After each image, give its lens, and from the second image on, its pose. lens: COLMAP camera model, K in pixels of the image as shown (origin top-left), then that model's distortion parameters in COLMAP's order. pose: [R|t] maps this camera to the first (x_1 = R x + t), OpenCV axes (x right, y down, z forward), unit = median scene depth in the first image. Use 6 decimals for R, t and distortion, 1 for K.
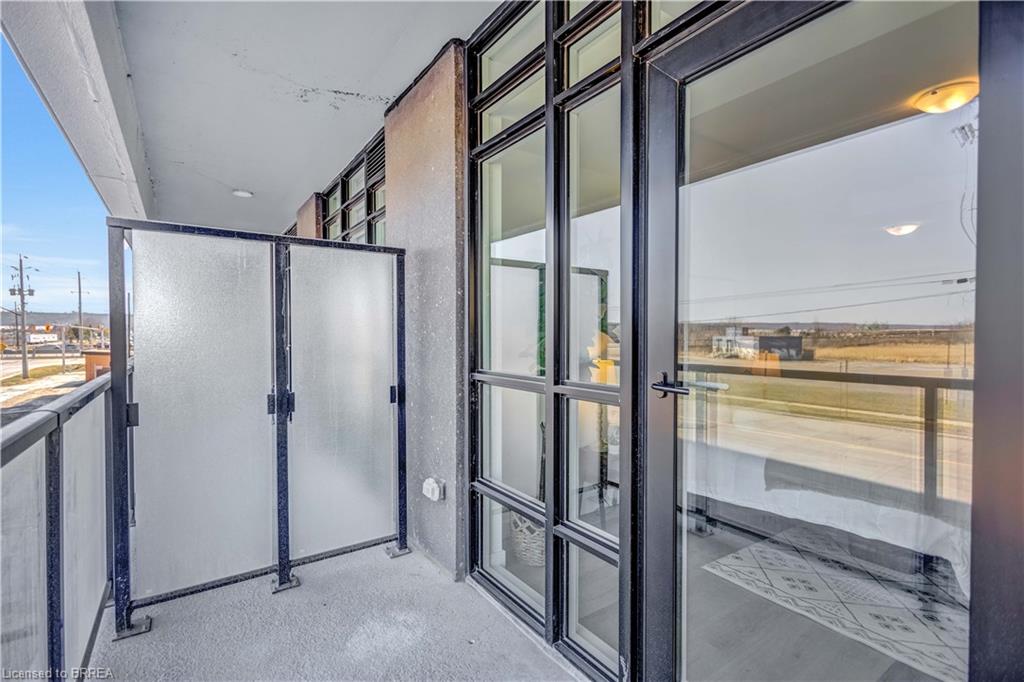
lens RADIAL K [[477.3, 0, 501.2], [0, 477.3, 339.4], [0, 0, 1]] dist [0.008253, -0.000265]
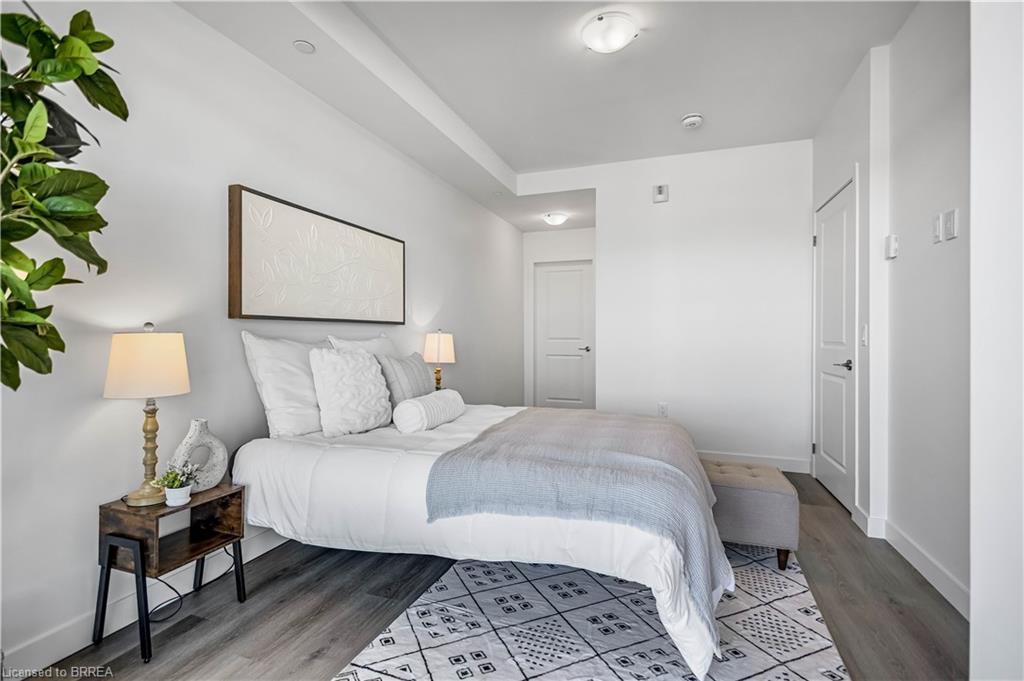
lens RADIAL K [[477.3, 0, 511.8], [0, 477.3, 337.5], [0, 0, 1]] dist [0.008253, -0.000265]
pose [[0.804149, 0.000640, 0.594428, 0.263017], [0.005597, 0.999947, -0.008649, 0.074269], [-0.594402, 0.010282, 0.804102, 0.417328]]
